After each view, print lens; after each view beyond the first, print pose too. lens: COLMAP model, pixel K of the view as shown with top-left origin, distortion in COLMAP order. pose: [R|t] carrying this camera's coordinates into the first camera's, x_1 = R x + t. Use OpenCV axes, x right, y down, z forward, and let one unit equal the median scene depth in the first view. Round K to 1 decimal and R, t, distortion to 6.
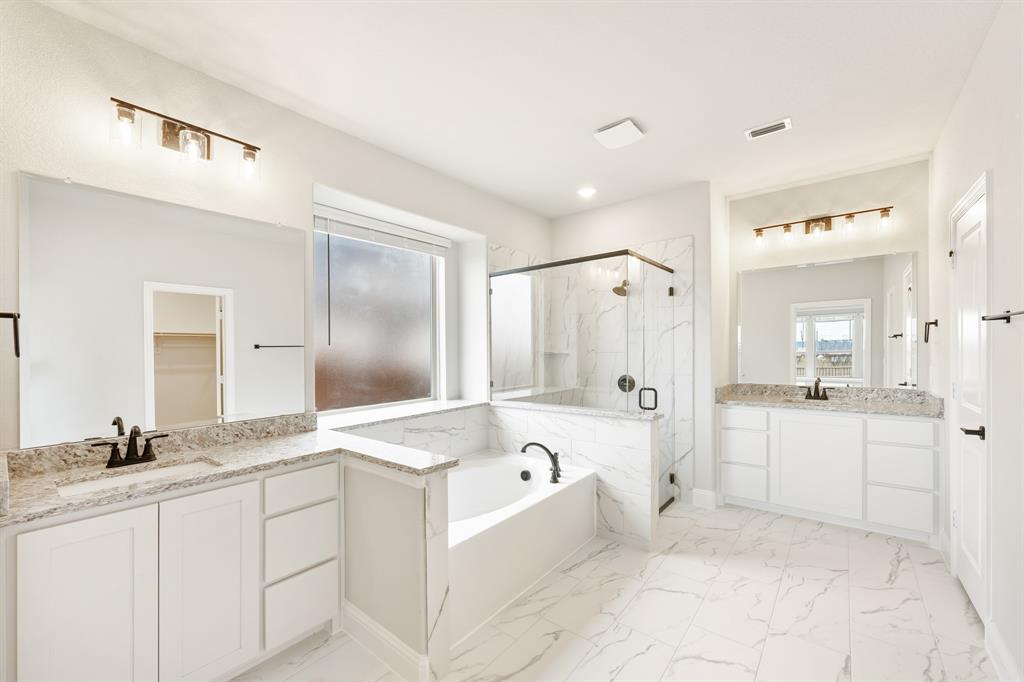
lens RADIAL K [[408.0, 0, 513.6], [0, 408.0, 341.9], [0, 0, 1]] dist [0.000225, 0.000069]
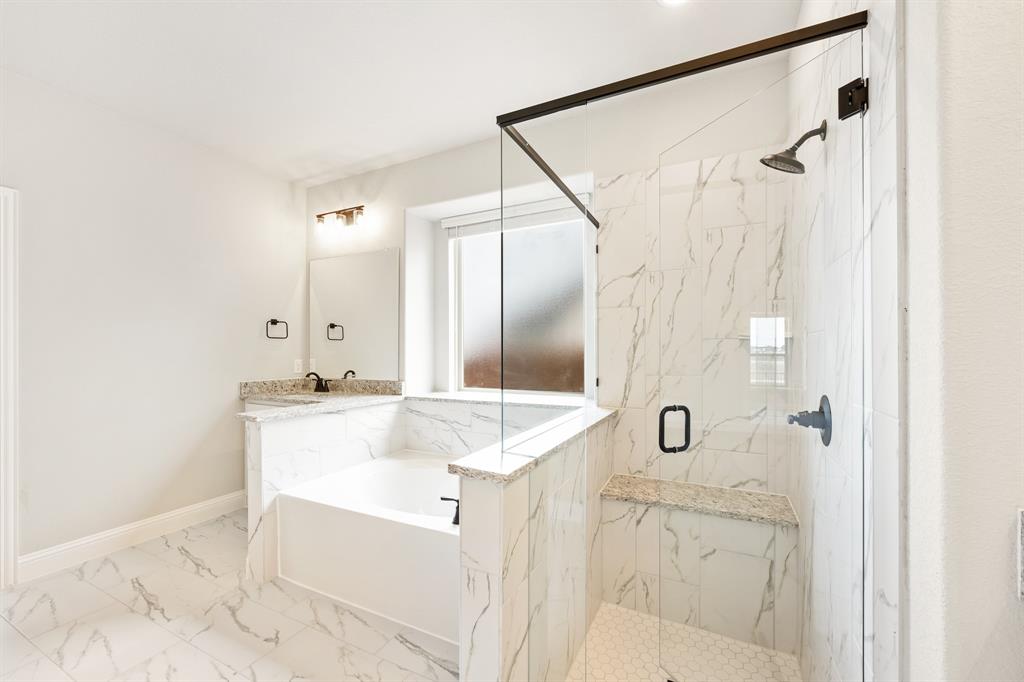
lens RADIAL K [[408.0, 0, 513.6], [0, 408.0, 341.9], [0, 0, 1]] dist [0.000225, 0.000069]
pose [[0.213141, -0.008141, -0.976988, 0.734683], [0.015901, 0.999862, -0.004863, 0.044809], [0.976892, -0.014499, 0.213241, 0.885201]]
